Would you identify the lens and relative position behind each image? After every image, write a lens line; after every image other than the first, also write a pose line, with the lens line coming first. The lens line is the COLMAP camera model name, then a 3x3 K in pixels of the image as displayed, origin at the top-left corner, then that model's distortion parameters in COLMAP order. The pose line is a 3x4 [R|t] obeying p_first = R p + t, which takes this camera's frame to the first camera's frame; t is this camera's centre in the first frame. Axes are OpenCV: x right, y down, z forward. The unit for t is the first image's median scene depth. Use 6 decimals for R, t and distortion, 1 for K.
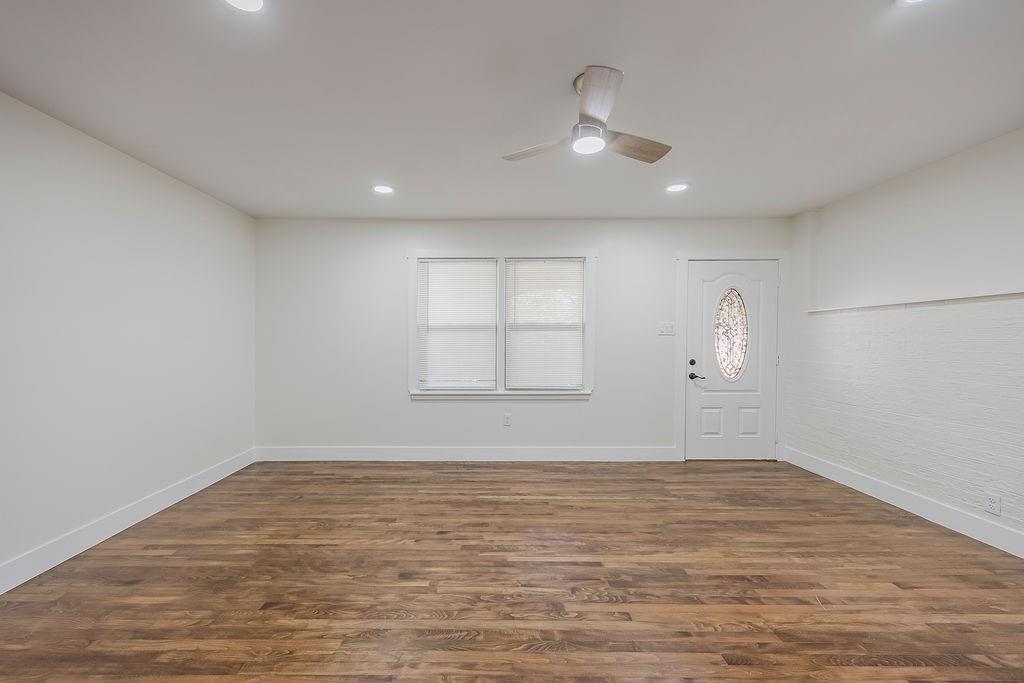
lens RADIAL K [[399.6, 0, 491.6], [0, 399.6, 345.3], [0, 0, 1]] dist [-0.001208, -0.000042]
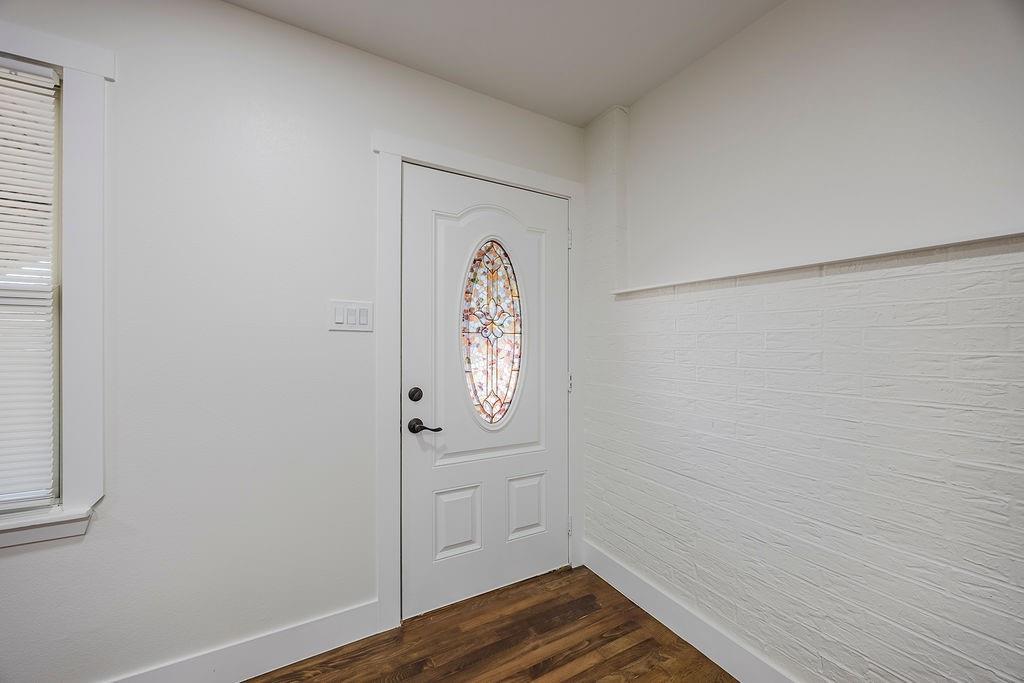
lens RADIAL K [[385.0, 0, 507.7], [0, 385.0, 349.1], [0, 0, 1]] dist [-0.000582, -0.000039]
pose [[0.875047, 0.003114, 0.484029, 0.415137], [0.010900, 0.999599, -0.026137, 0.004791], [-0.483916, 0.028147, 0.874662, 0.620089]]
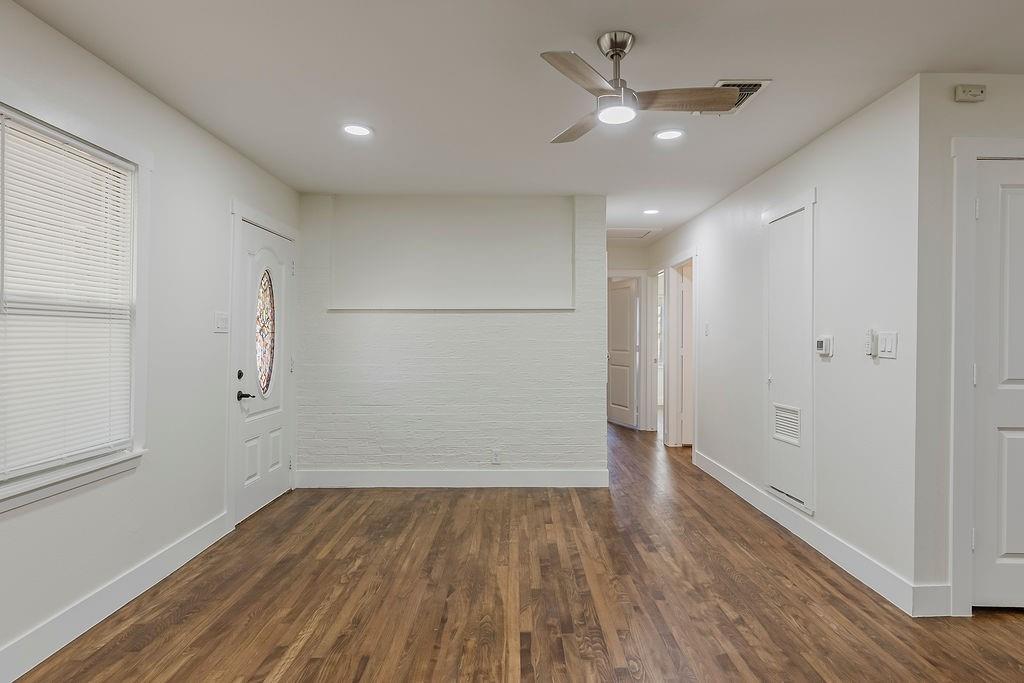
lens RADIAL K [[568.9, 0, 524.9], [0, 568.9, 339.3], [0, 0, 1]] dist [-0.002337, -0.000270]
pose [[-0.025564, 0.001730, 0.999672, -0.479640], [0.011478, 0.999933, -0.001437, -0.009737], [-0.999607, 0.011438, -0.025582, 0.595793]]
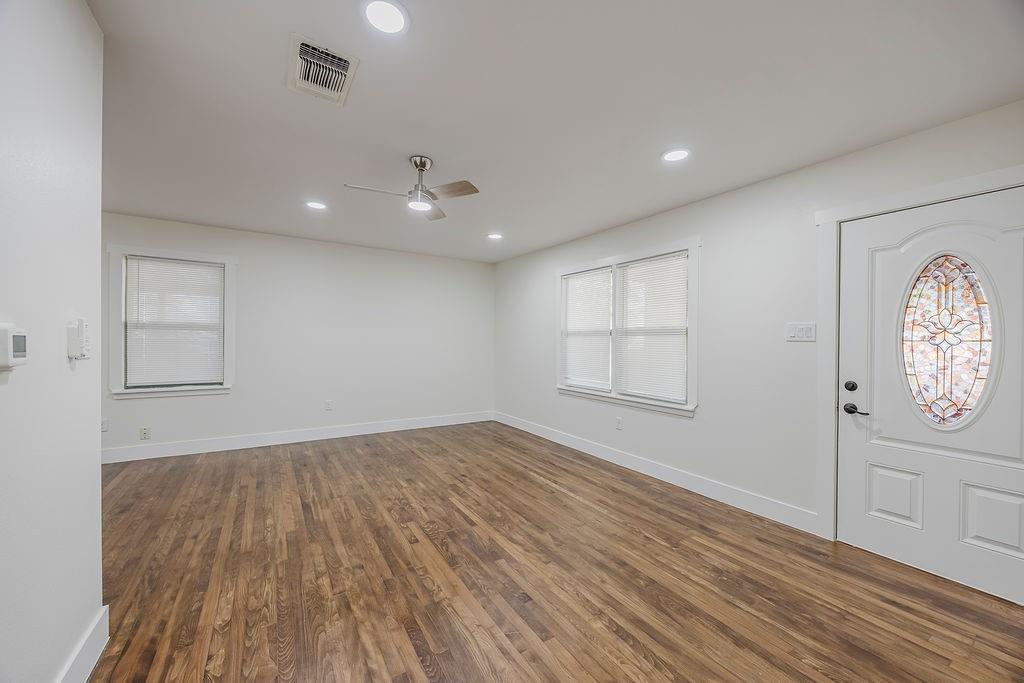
lens RADIAL K [[390.9, 0, 512.9], [0, 390.9, 344.3], [0, 0, 1]] dist [-0.001625, 0.000067]
pose [[0.540703, 0.016194, -0.841058, 0.780584], [-0.028663, 0.999589, 0.000819, -0.007986], [0.840725, 0.023665, 0.540944, 0.254176]]
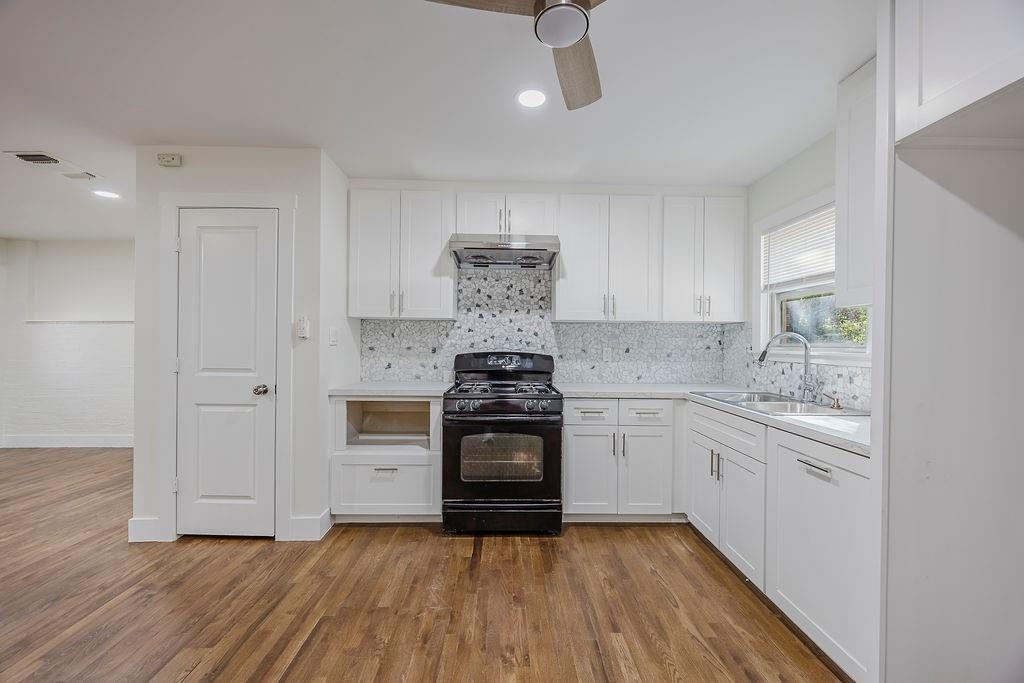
lens RADIAL K [[390.9, 0, 512.9], [0, 390.9, 344.3], [0, 0, 1]] dist [-0.001625, 0.000067]
pose [[-0.024294, 0.003393, 0.999699, -0.468045], [0.013841, 0.999900, -0.003057, 0.013137], [-0.999609, 0.013762, -0.024339, -0.497407]]
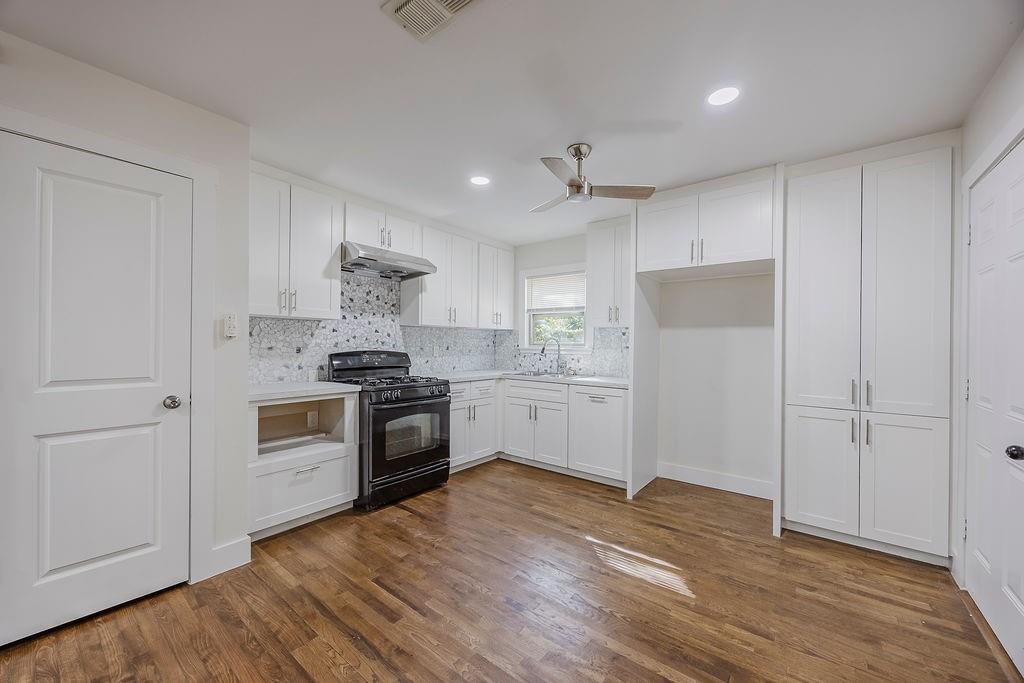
lens RADIAL K [[390.9, 0, 512.9], [0, 390.9, 344.3], [0, 0, 1]] dist [-0.001625, 0.000067]
pose [[-0.788890, -0.001031, 0.614533, -0.481234], [0.009805, 0.999850, 0.014264, 0.001521], [-0.614456, 0.017278, -0.788762, 0.024707]]
